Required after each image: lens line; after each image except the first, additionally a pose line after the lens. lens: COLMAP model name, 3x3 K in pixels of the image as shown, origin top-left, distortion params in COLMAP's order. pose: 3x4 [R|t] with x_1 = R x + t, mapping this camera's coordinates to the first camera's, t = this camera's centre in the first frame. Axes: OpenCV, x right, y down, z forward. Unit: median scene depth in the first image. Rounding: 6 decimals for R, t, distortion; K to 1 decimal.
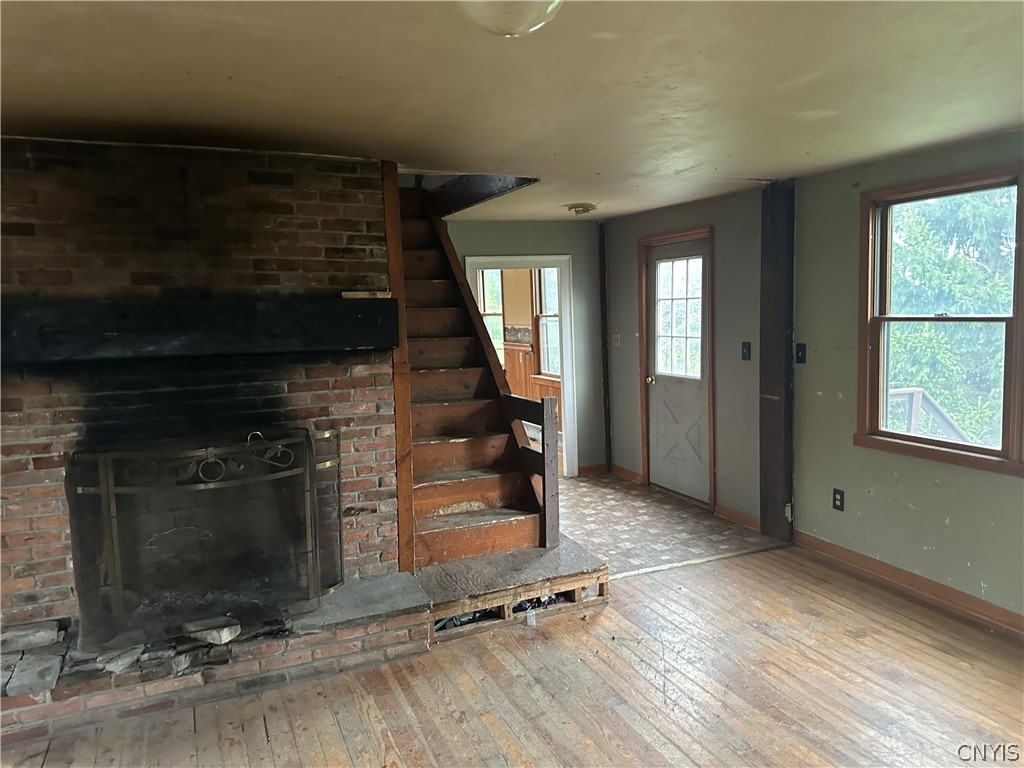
lens RADIAL K [[714.2, 0, 520.8], [0, 714.2, 373.2], [0, 0, 1]] dist [0.088639, -0.109730]
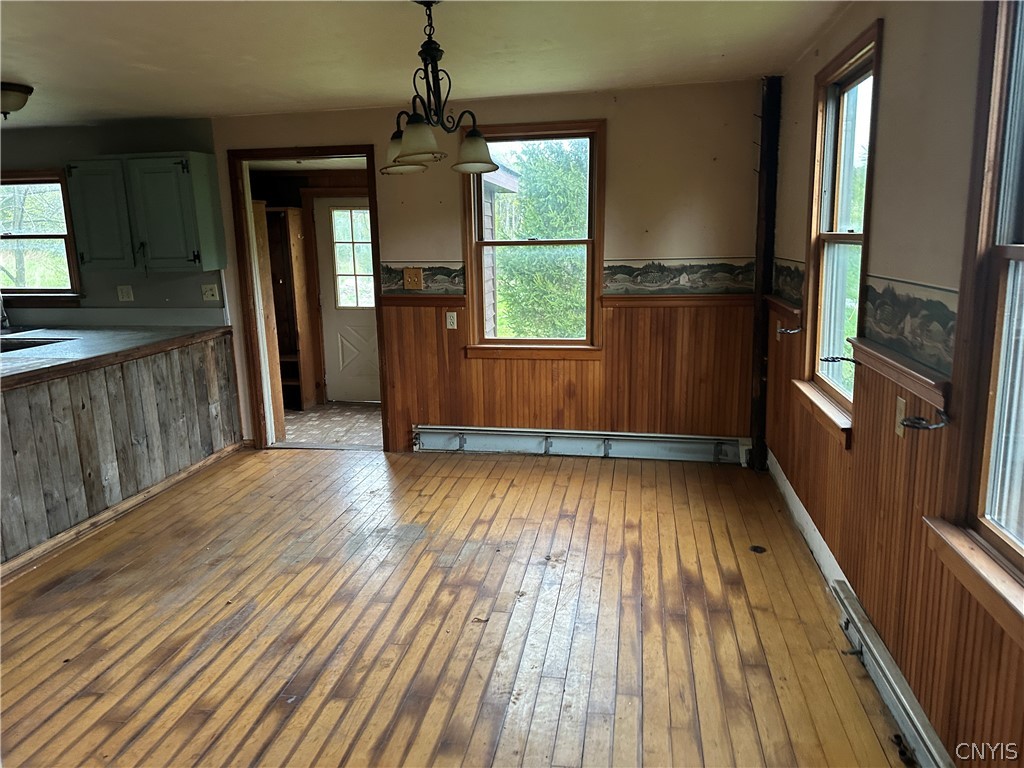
lens RADIAL K [[718.2, 0, 512.7], [0, 718.2, 417.0], [0, 0, 1]] dist [0.008074, 0.003102]
pose [[0.825310, 0.145941, -0.545495, 0.061869], [-0.055331, 0.982276, 0.179085, -0.138655], [0.561962, -0.117618, 0.818758, 1.660898]]
